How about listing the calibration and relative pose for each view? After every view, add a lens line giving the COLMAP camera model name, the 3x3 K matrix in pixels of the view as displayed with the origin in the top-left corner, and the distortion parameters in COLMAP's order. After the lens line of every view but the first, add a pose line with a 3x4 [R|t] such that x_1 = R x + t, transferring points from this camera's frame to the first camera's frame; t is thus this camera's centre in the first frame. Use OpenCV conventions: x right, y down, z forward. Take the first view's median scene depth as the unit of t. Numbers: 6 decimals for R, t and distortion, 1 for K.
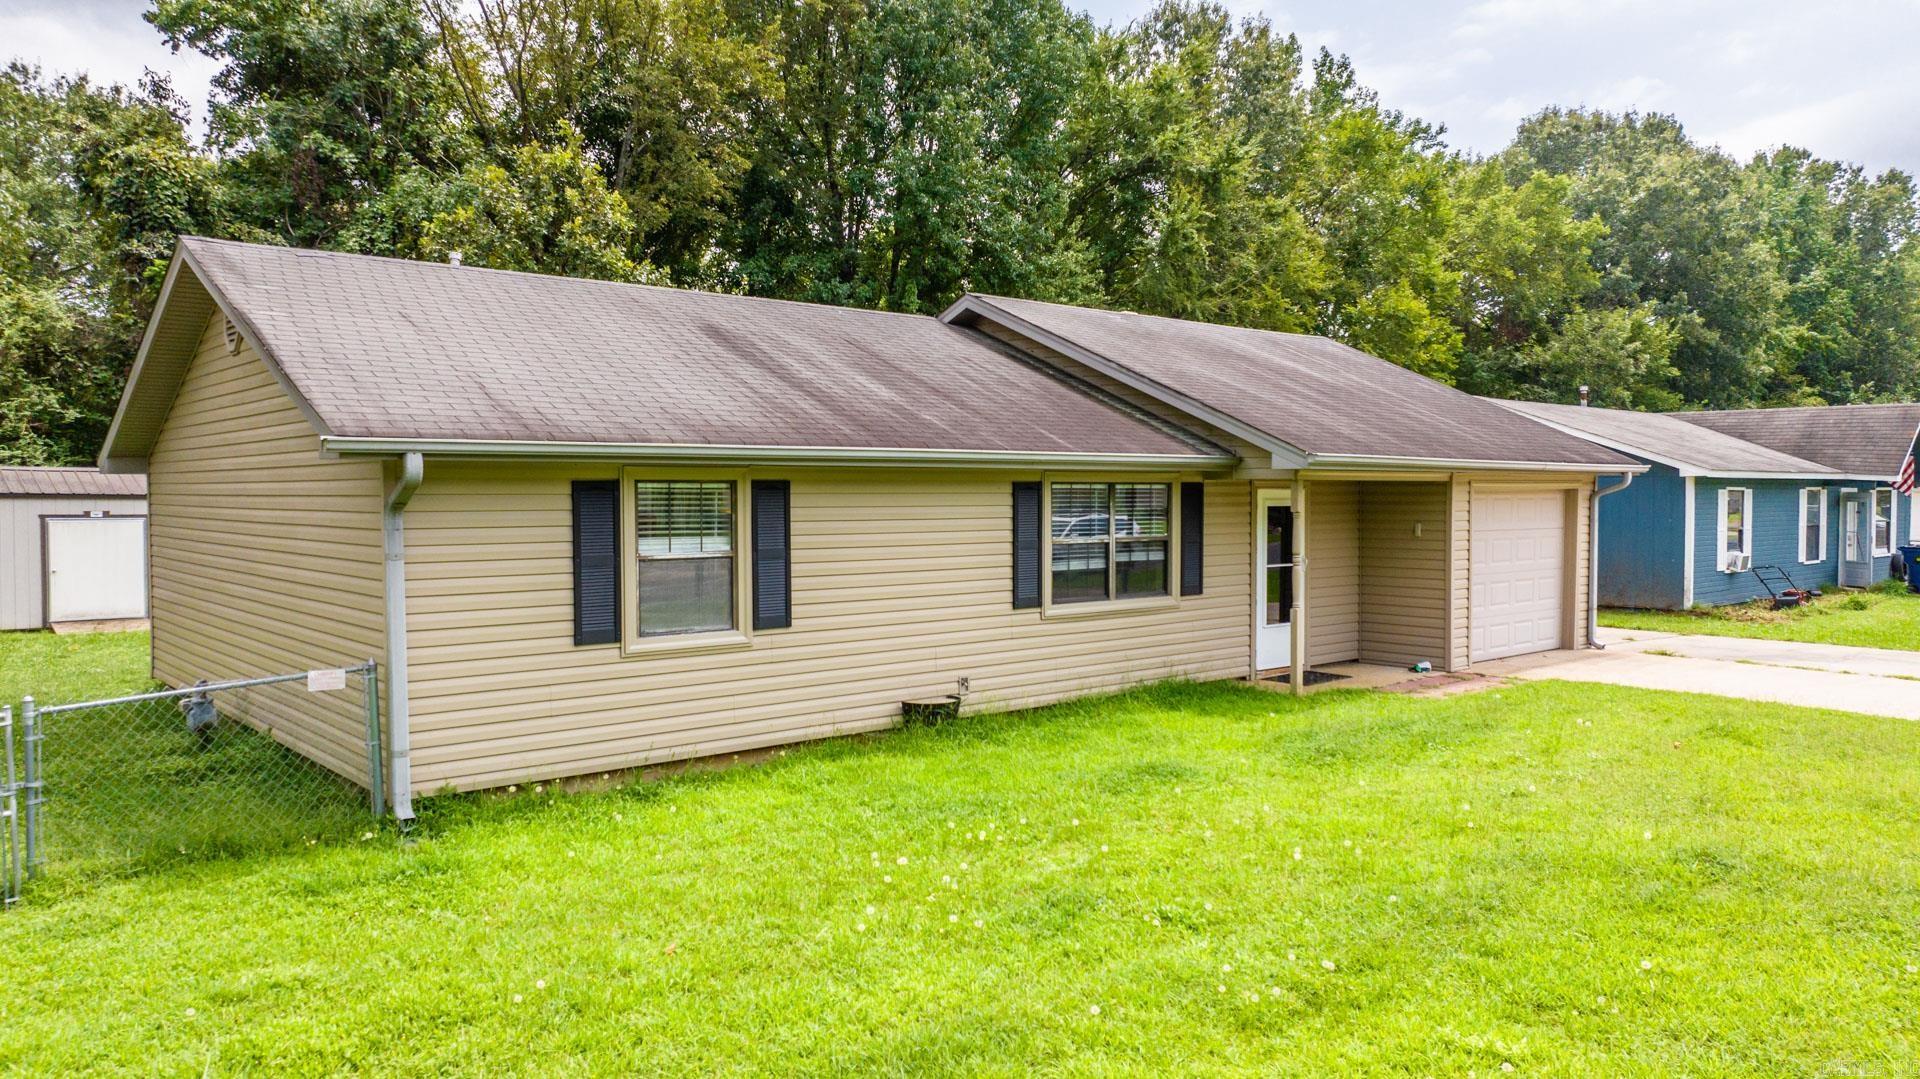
lens RADIAL K [[1349.6, 0, 961.1], [0, 1349.6, 544.4], [0, 0, 1]] dist [-0.007175, 0.001107]
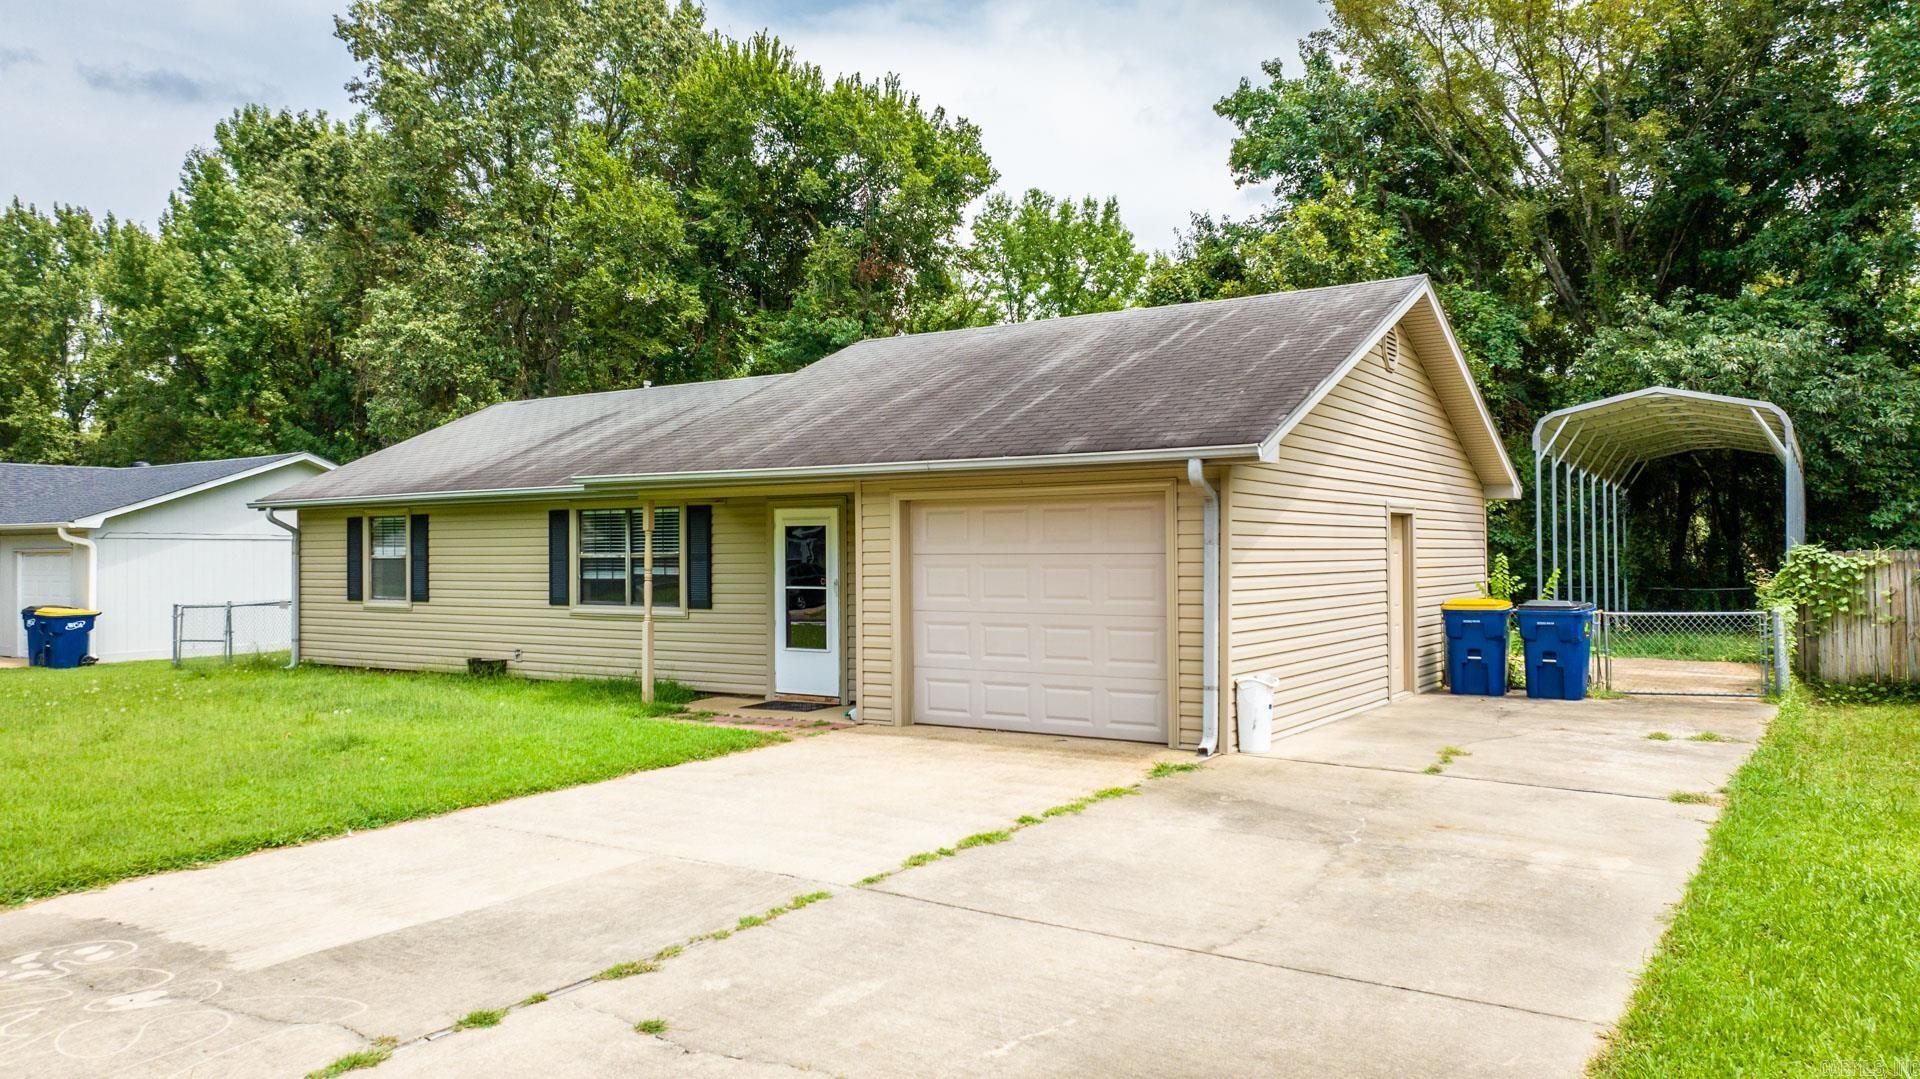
lens RADIAL K [[1349.6, 0, 958.8], [0, 1349.6, 537.9], [0, 0, 1]] dist [-0.007175, 0.001107]
pose [[0.262421, -0.008949, -0.964912, 1.441310], [-0.030449, 0.999382, -0.017550, -0.007666], [0.964473, 0.033986, 0.261986, 1.031376]]
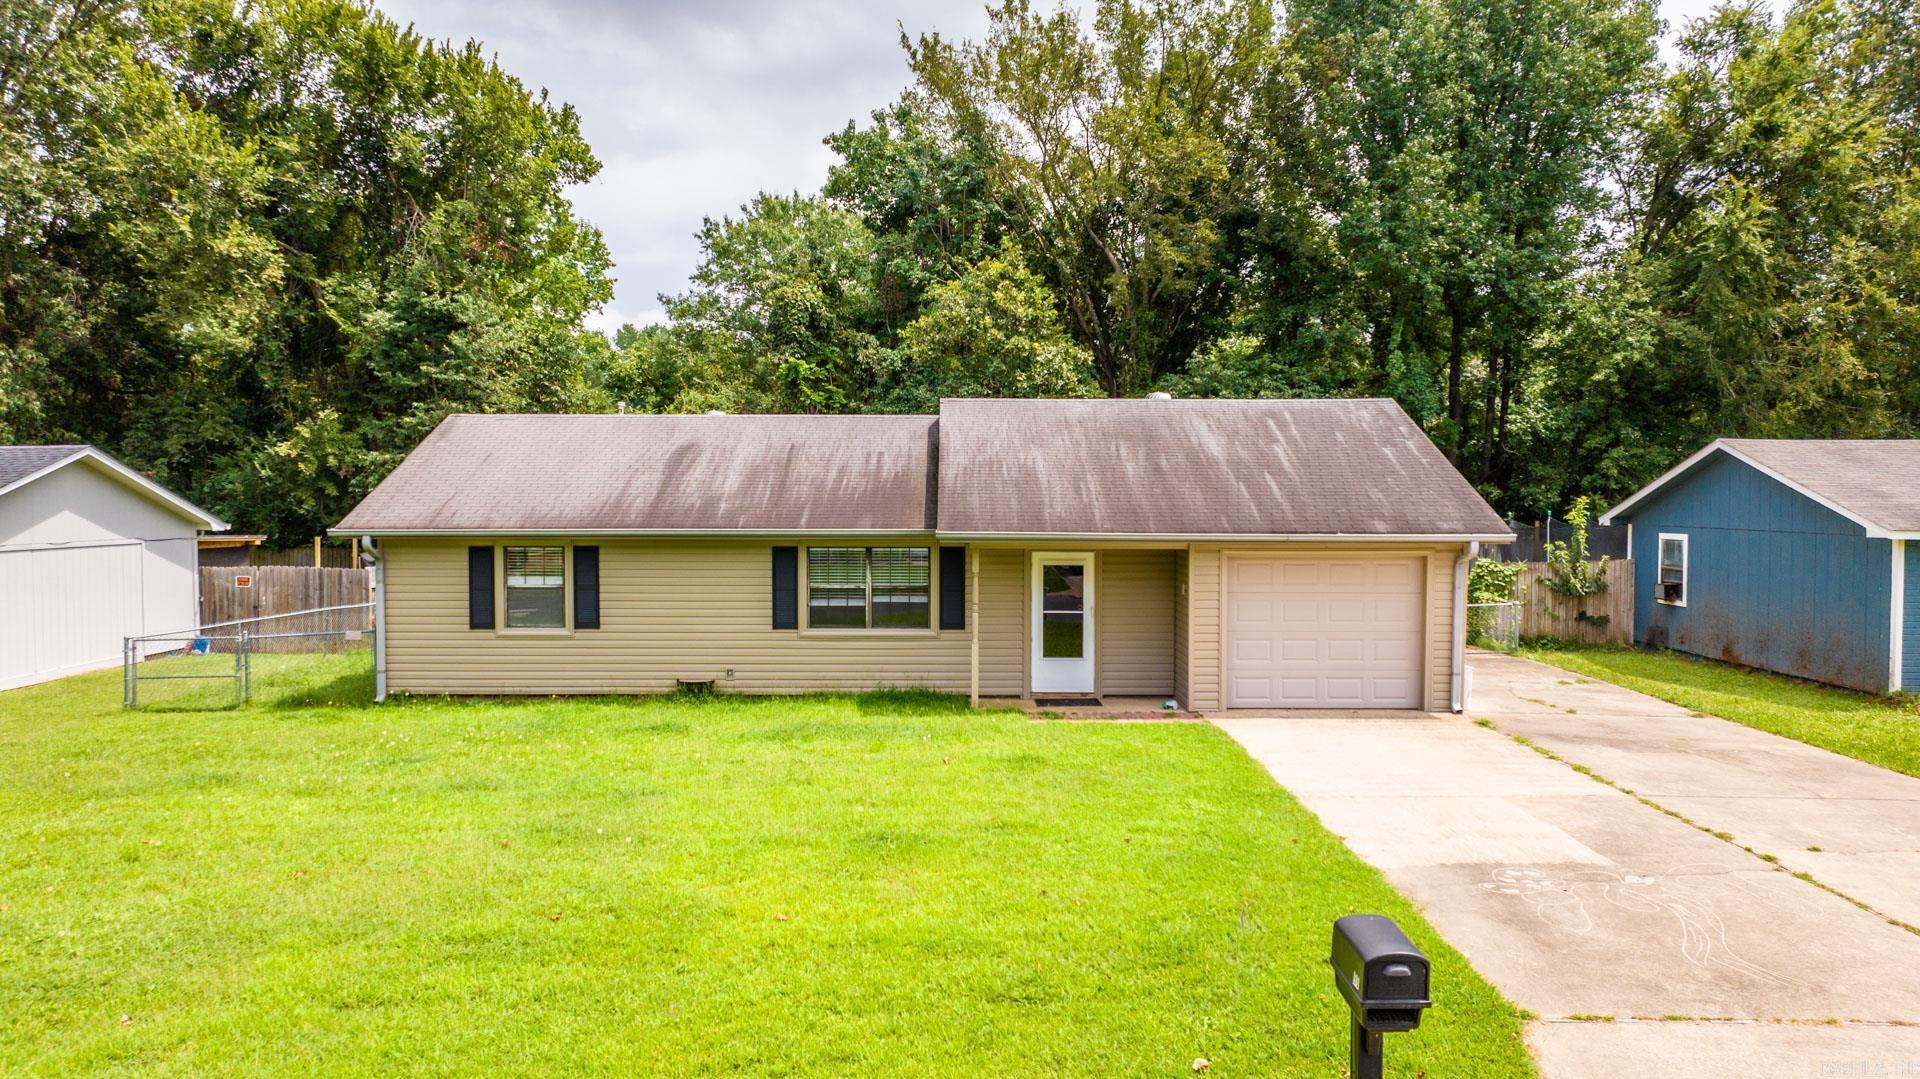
lens RADIAL K [[1349.6, 0, 945.0], [0, 1349.6, 539.7], [0, 0, 1]] dist [-0.007175, 0.001107]
pose [[0.749077, 0.027290, -0.661920, 1.197918], [-0.028365, 0.999556, 0.009111, -0.073353], [0.661875, 0.011950, 0.749519, -0.027836]]
